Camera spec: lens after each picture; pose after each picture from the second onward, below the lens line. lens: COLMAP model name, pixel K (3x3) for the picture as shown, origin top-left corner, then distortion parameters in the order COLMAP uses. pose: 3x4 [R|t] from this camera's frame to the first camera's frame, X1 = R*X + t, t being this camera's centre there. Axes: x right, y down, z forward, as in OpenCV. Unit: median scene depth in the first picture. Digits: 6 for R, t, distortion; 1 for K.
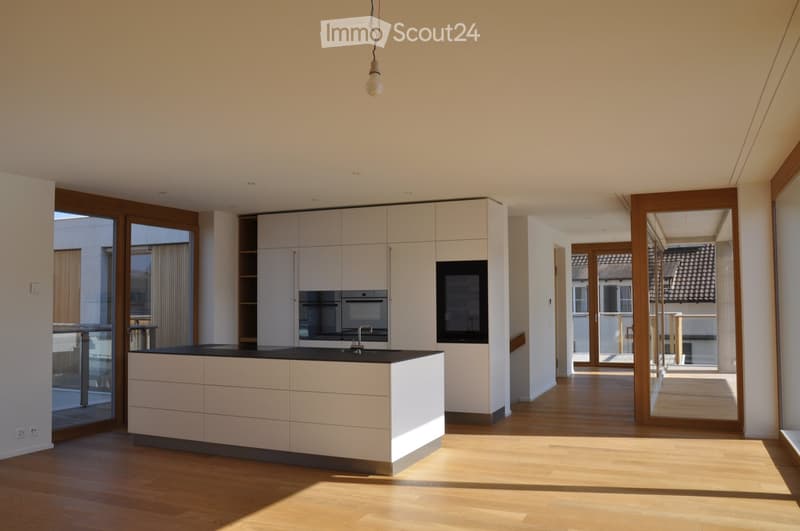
lens RADIAL K [[623.4, 0, 400.0], [0, 623.4, 265.5], [0, 0, 1]] dist [-0.000626, -0.001680]
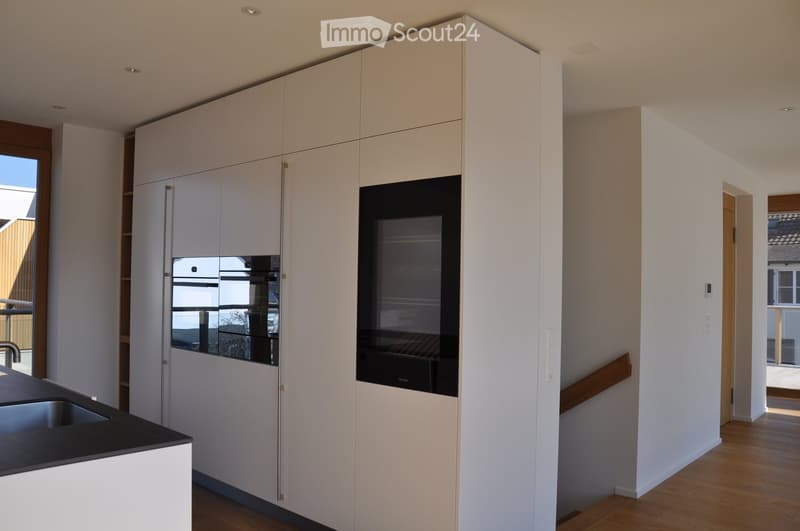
lens RADIAL K [[623.4, 0, 400.0], [0, 623.4, 265.5], [0, 0, 1]] dist [-0.000626, -0.001680]
pose [[0.955529, 0.011934, -0.294656, 0.180627], [-0.003563, 0.999575, 0.028932, 0.029859], [0.294876, -0.026595, 0.955165, 0.515570]]
